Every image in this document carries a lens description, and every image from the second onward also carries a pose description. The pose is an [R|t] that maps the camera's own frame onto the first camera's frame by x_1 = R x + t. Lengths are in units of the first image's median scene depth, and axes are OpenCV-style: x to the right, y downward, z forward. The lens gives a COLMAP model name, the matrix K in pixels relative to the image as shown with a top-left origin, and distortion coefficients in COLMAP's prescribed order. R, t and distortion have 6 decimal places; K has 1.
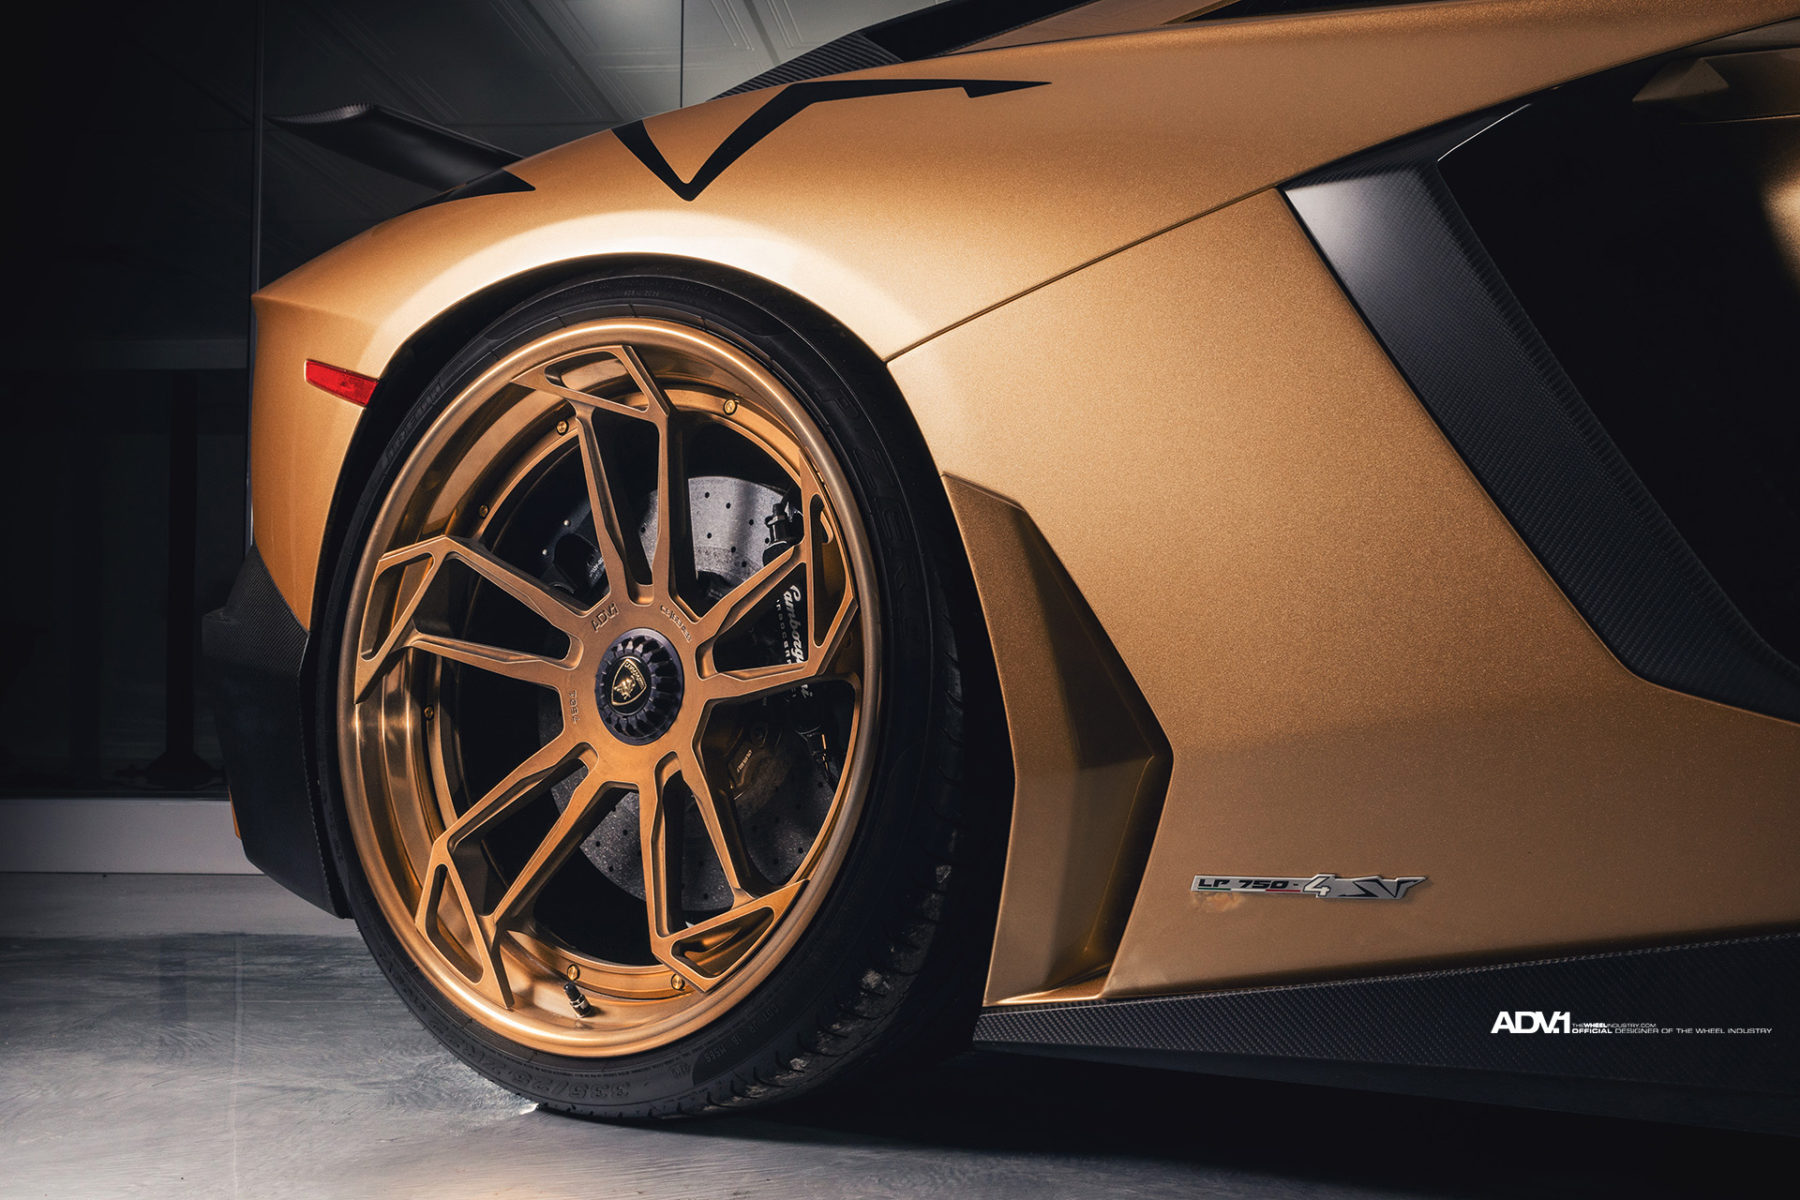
lens RADIAL K [[2009.1, 0, 900.0], [0, 2009.1, 600.0], [0, 0, 1]] dist [0.002208, -0.006231]
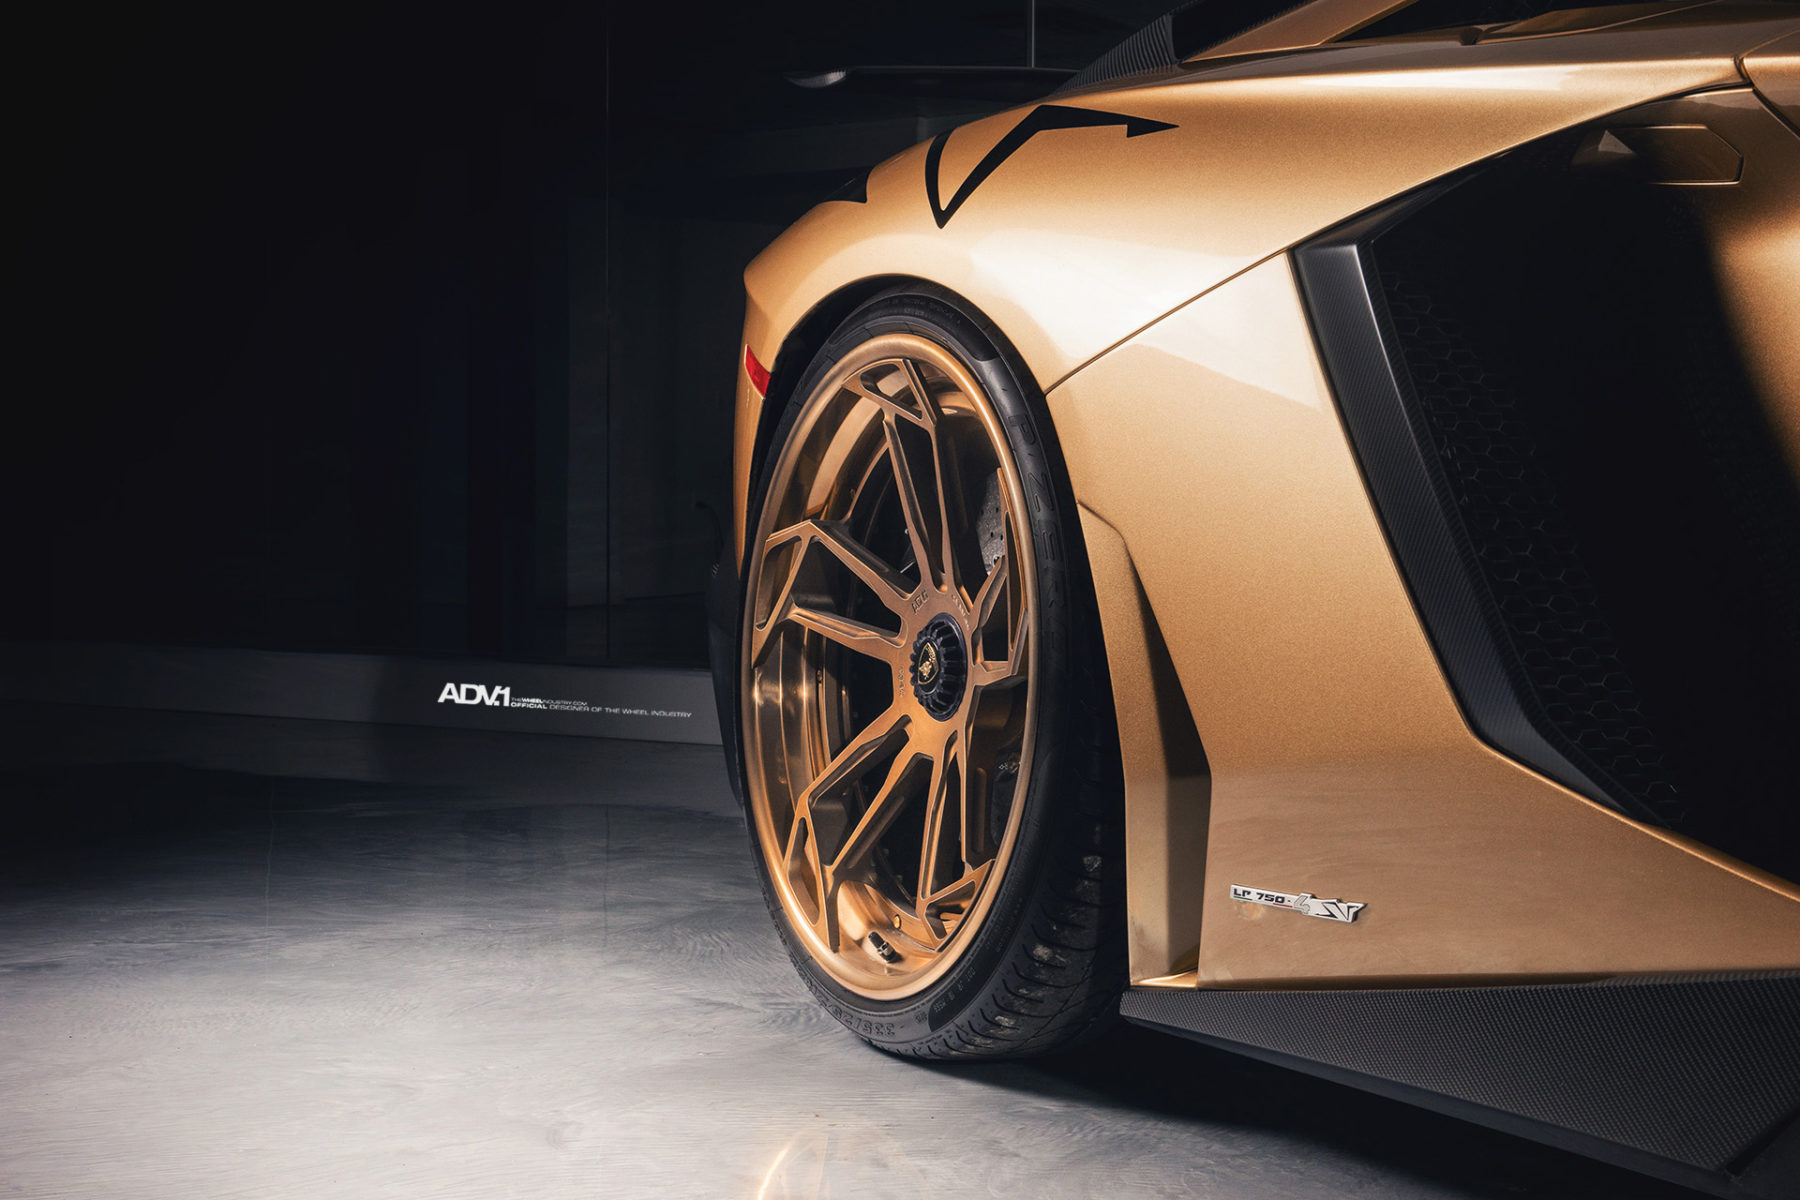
lens RADIAL K [[2659.0, 0, 900.0], [0, 2659.0, 600.0], [0, 0, 1]] dist [-0.013243, -0.027564]
pose [[0.878746, 0.013895, -0.477088, 0.551053], [0.029320, 0.996117, 0.083015, -0.116282], [0.476389, -0.086937, 0.874926, -0.275374]]
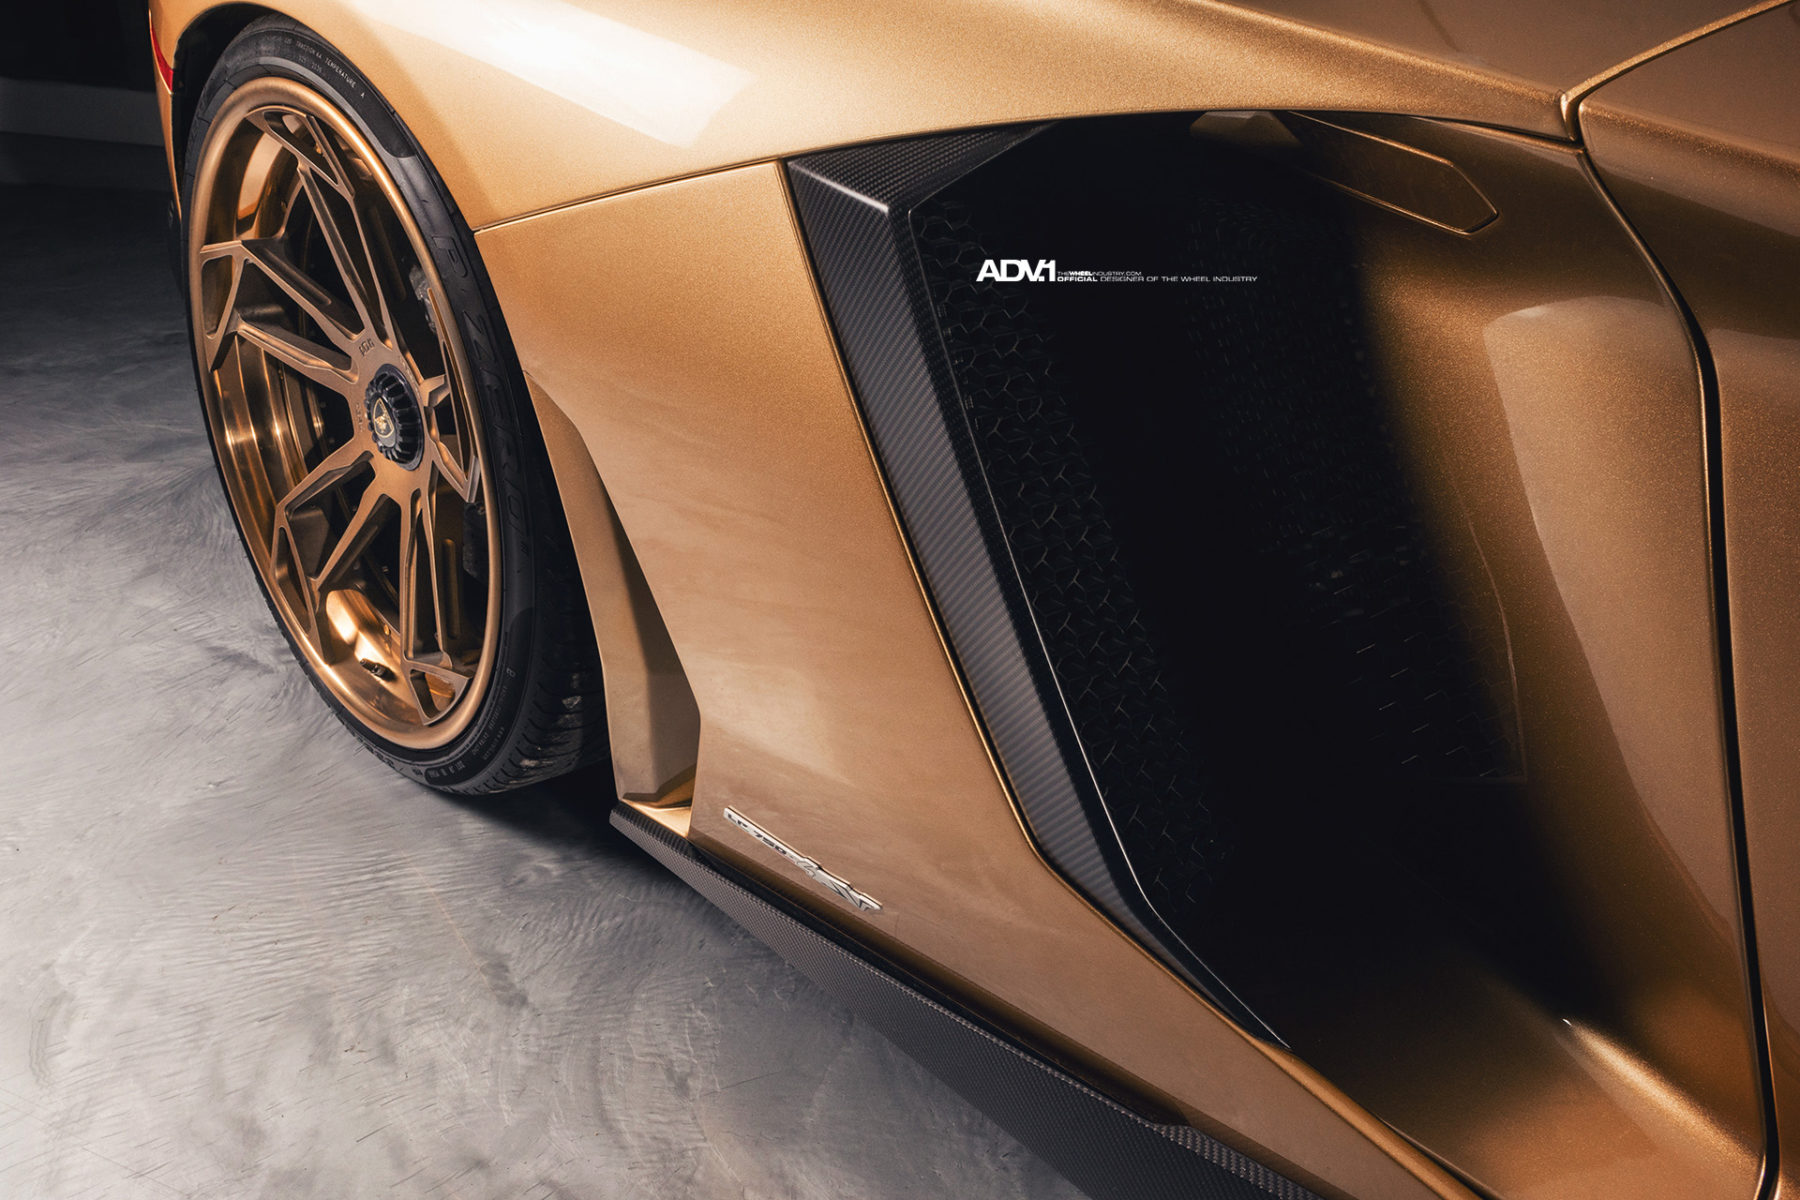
lens RADIAL K [[1421.8, 0, 900.0], [0, 1421.8, 600.0], [0, 0, 1]] dist [-0.022392, -0.003661]
pose [[0.981286, 0.113908, -0.155250, 0.278899], [-0.018094, 0.857241, 0.514598, -0.282655], [0.191704, -0.502159, 0.843259, 0.357009]]
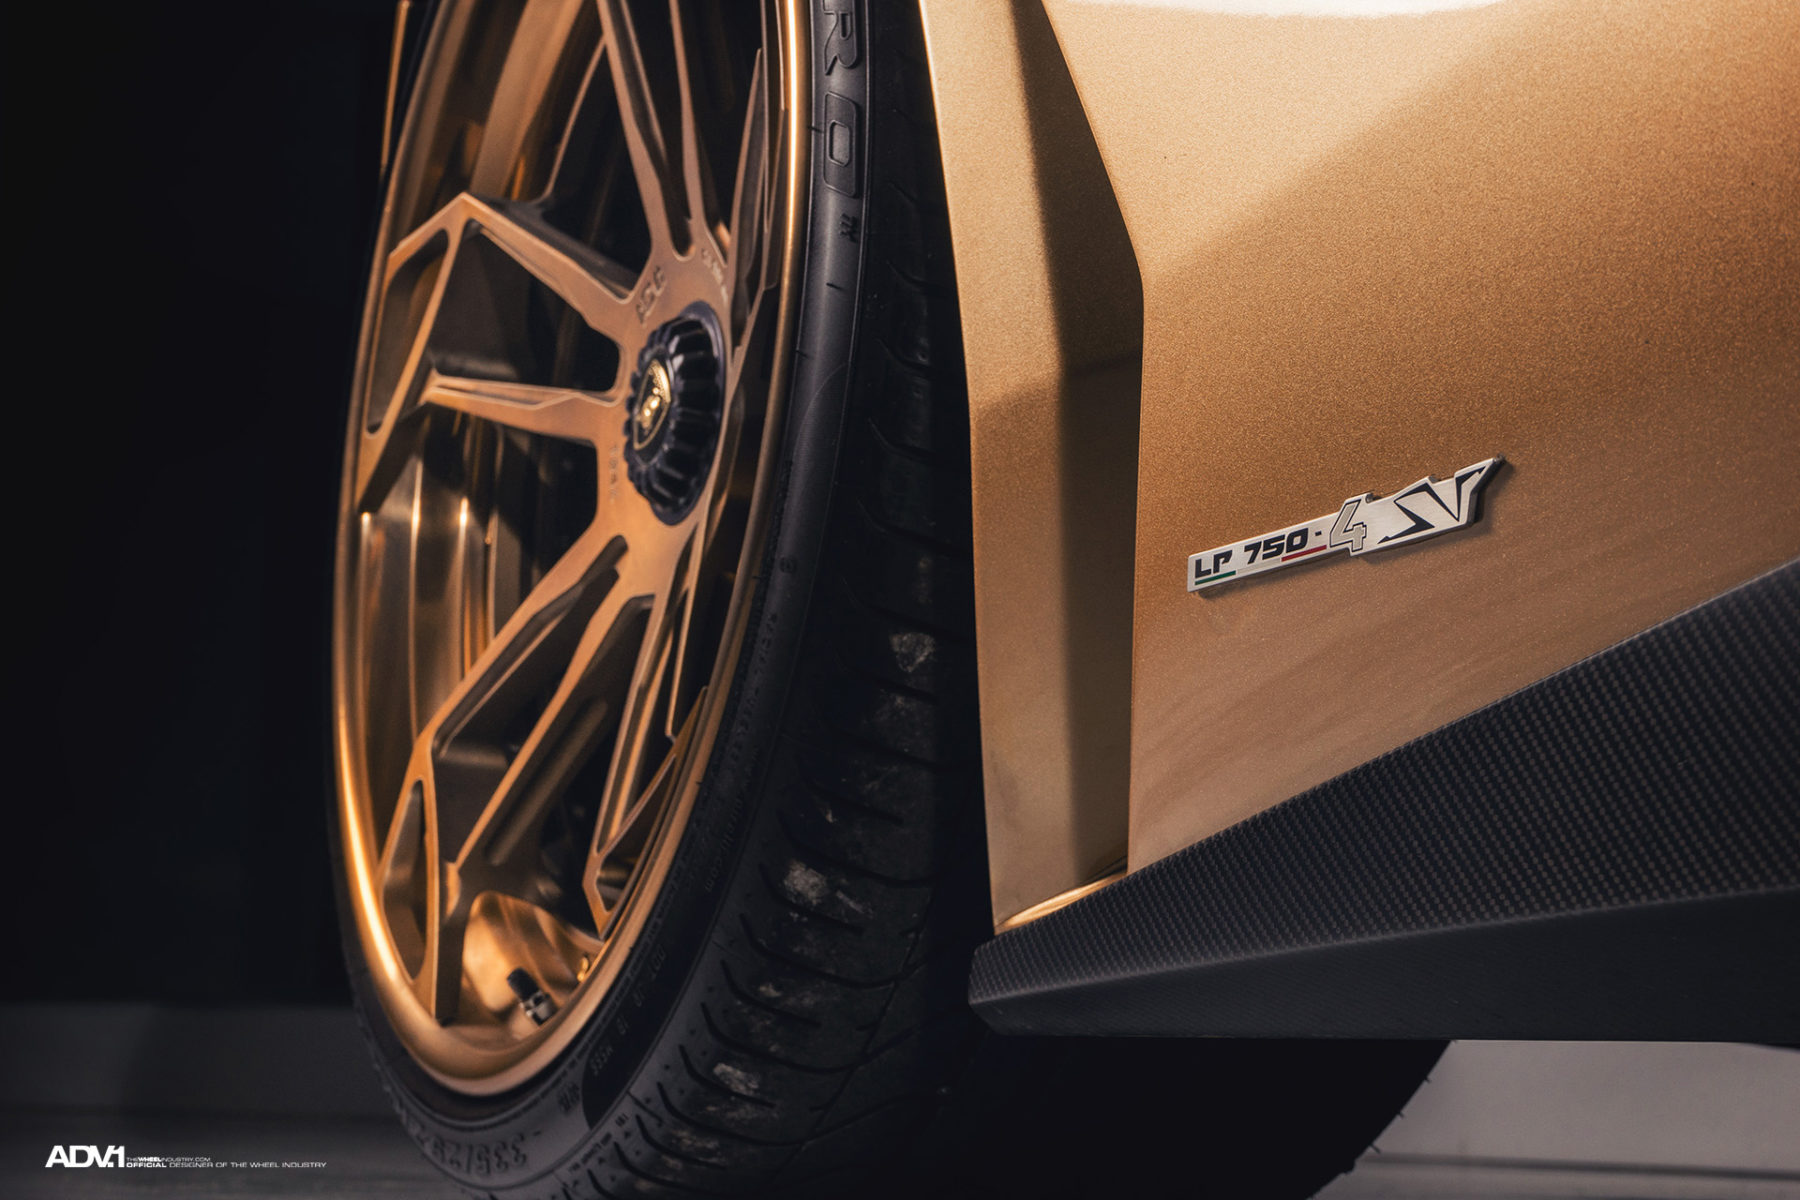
lens RADIAL K [[3604.2, 0, 900.0], [0, 3604.2, 600.0], [0, 0, 1]] dist [0.067373, 0.103616]
pose [[0.856932, -0.048640, -0.513129, 0.403454], [0.008552, 0.996742, -0.080201, 0.170524], [0.515358, 0.064338, 0.854557, 0.242324]]
